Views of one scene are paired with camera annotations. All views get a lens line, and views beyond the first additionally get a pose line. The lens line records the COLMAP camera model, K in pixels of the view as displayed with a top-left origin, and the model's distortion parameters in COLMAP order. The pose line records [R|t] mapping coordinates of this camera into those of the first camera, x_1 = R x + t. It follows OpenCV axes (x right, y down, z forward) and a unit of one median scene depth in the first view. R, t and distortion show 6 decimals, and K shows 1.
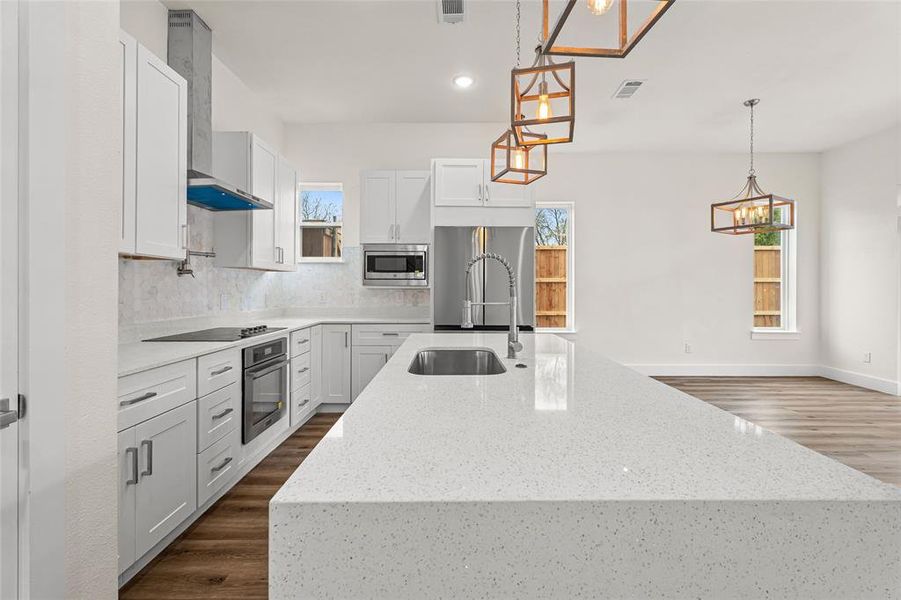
lens RADIAL K [[399.2, 0, 460.8], [0, 399.2, 285.4], [0, 0, 1]] dist [-0.001774, -0.000108]
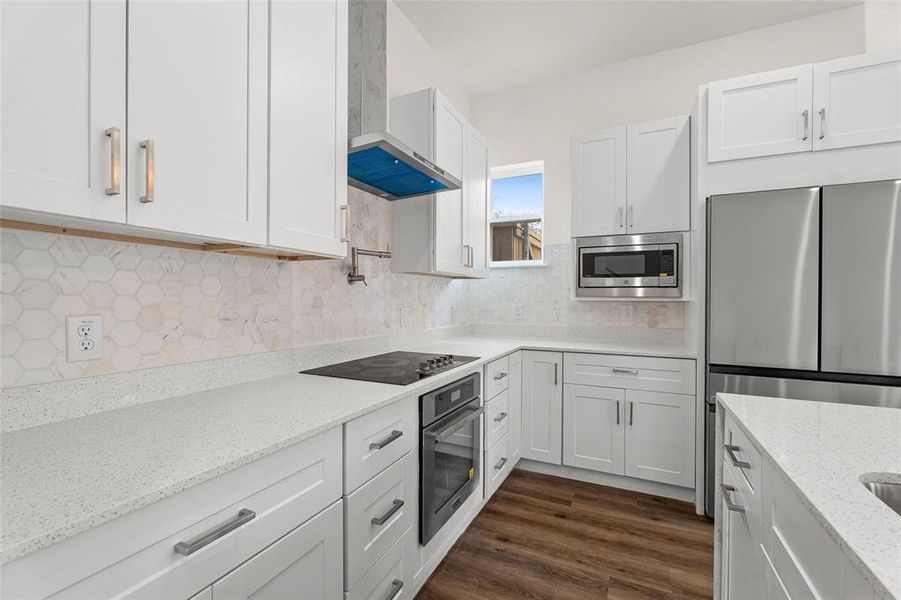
lens RADIAL K [[387.2, 0, 450.5], [0, 387.2, 300.0], [0, 0, 1]] dist [-0.002160, -0.000369]
pose [[0.897678, 0.002745, -0.440643, -0.187000], [0.000382, 0.999975, 0.007008, 0.001817], [0.440652, -0.006460, 0.897655, 0.377521]]
